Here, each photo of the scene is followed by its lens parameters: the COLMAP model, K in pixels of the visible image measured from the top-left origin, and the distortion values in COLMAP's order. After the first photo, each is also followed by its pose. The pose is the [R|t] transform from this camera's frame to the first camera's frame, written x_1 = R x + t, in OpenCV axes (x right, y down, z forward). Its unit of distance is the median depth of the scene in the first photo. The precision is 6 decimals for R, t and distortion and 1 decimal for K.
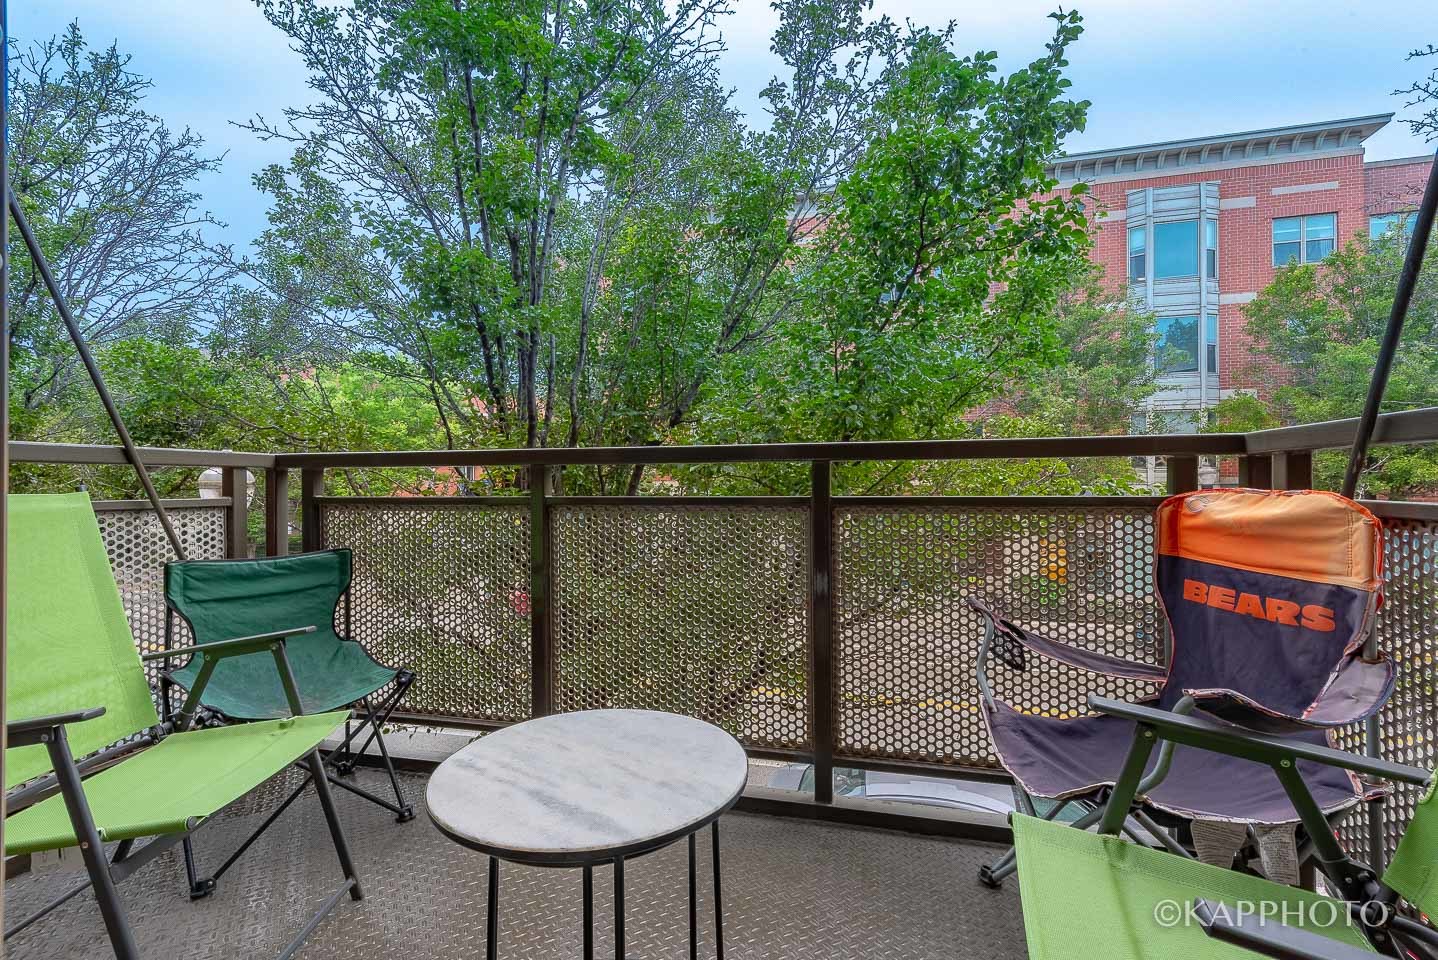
lens RADIAL K [[655.5, 0, 738.2], [0, 655.5, 478.7], [0, 0, 1]] dist [0.000069, 0.000431]
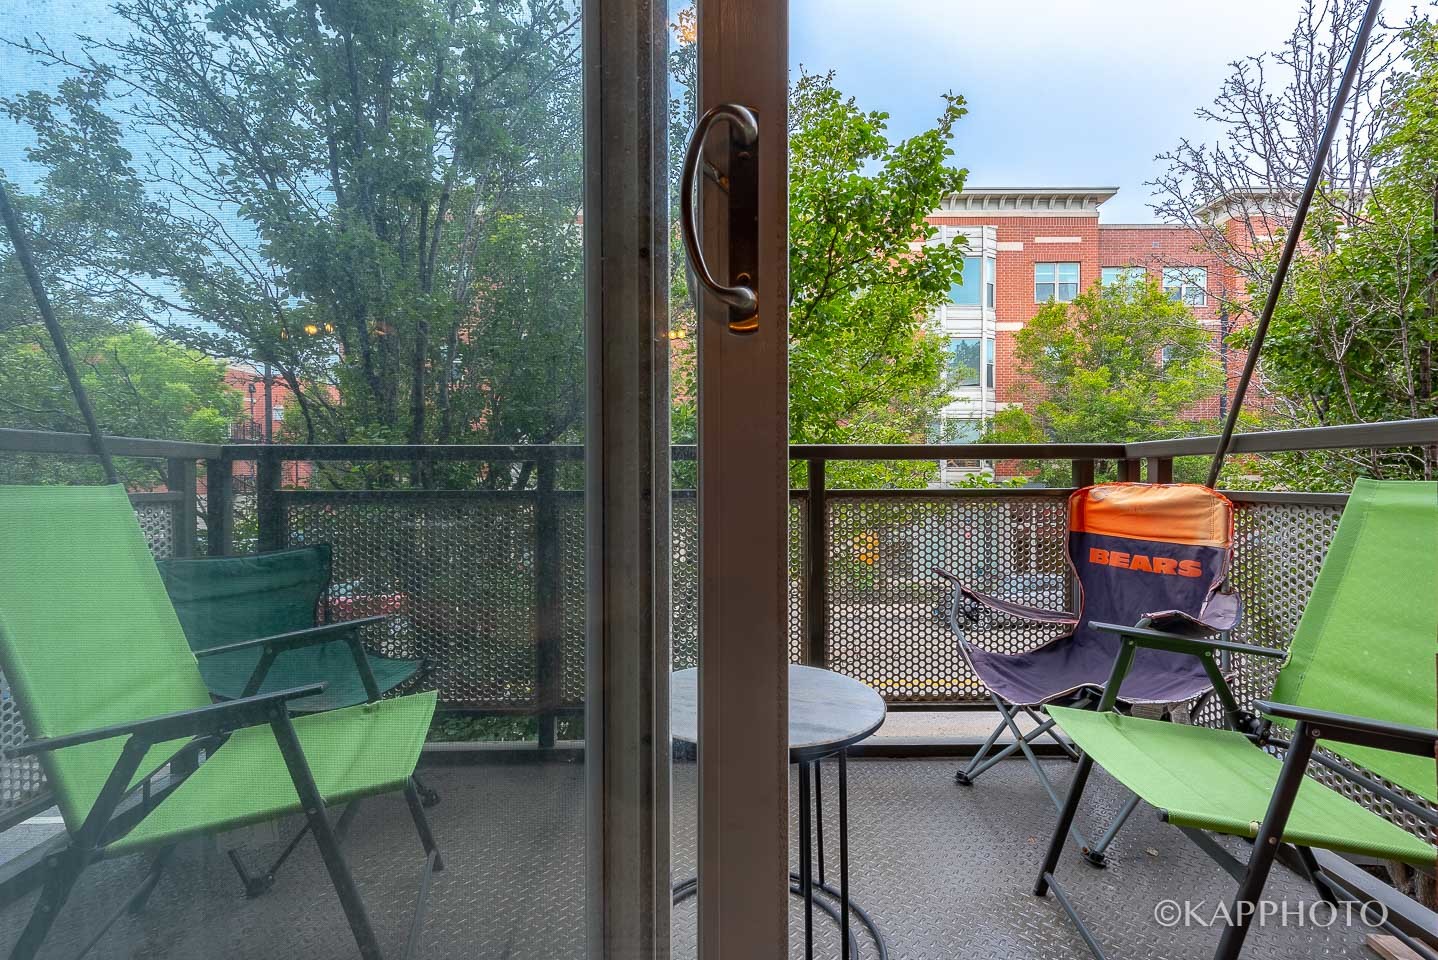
lens RADIAL K [[656.7, 0, 719.0], [0, 656.7, 480.0], [0, 0, 1]] dist [0.002943, -0.000631]
pose [[0.965665, 0.004530, 0.259750, -0.232398], [-0.006168, 0.999966, 0.005490, 0.003130], [-0.259716, -0.006904, 0.965660, -0.074410]]
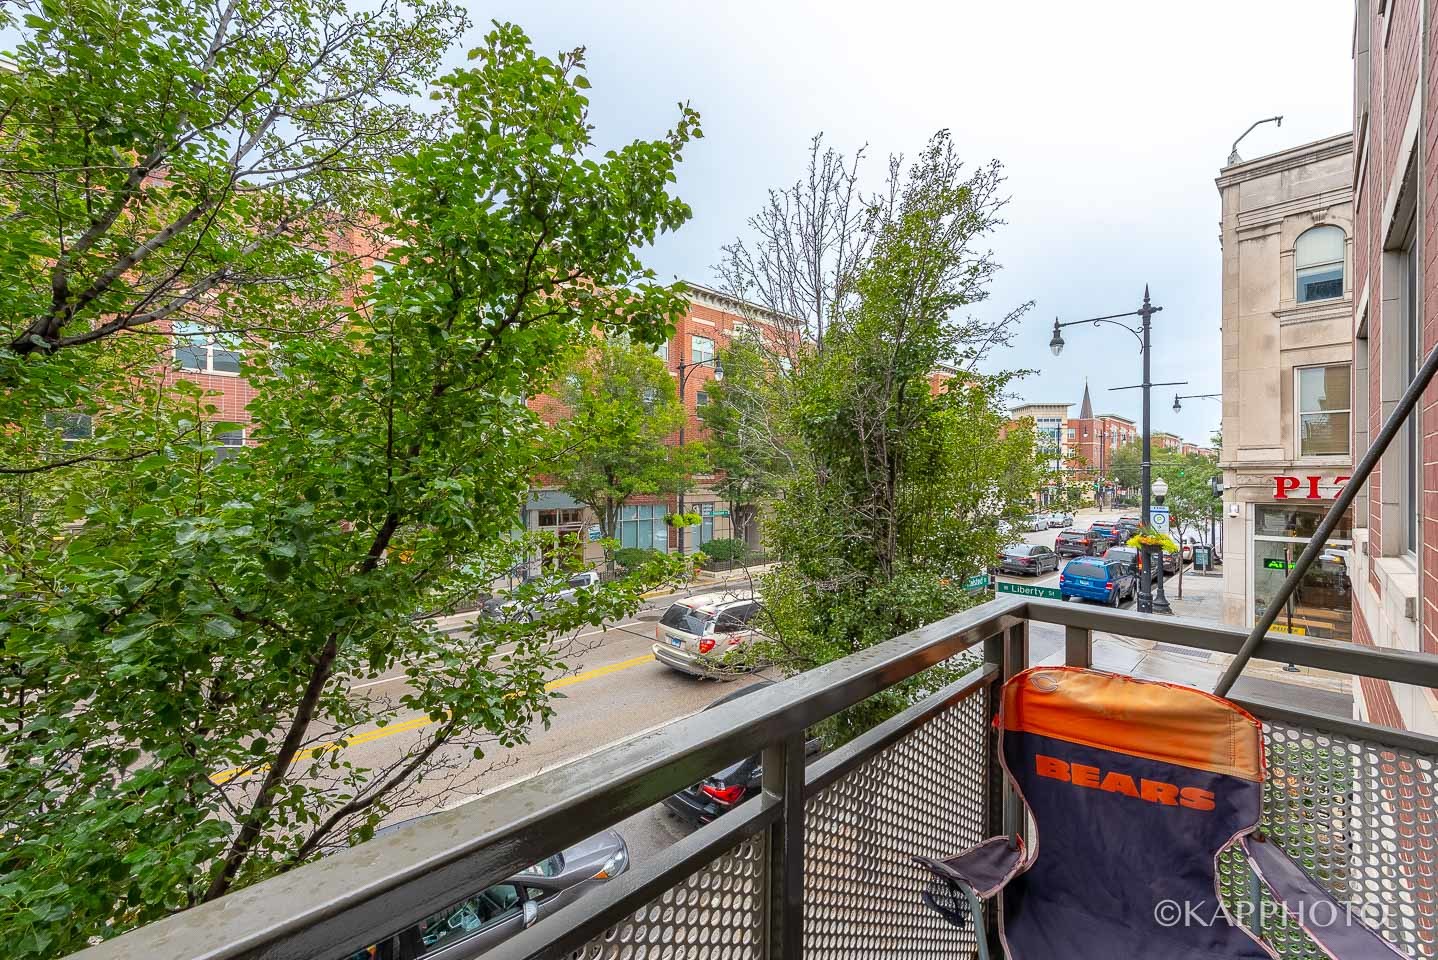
lens RADIAL K [[562.3, 0, 719.0], [0, 562.3, 480.0], [0, 0, 1]] dist [0.017427, -0.008414]
pose [[0.536001, 0.013755, 0.844105, -0.190091], [-0.019171, 0.999808, -0.004119, -0.143489], [-0.843999, -0.013975, 0.536162, 0.496952]]
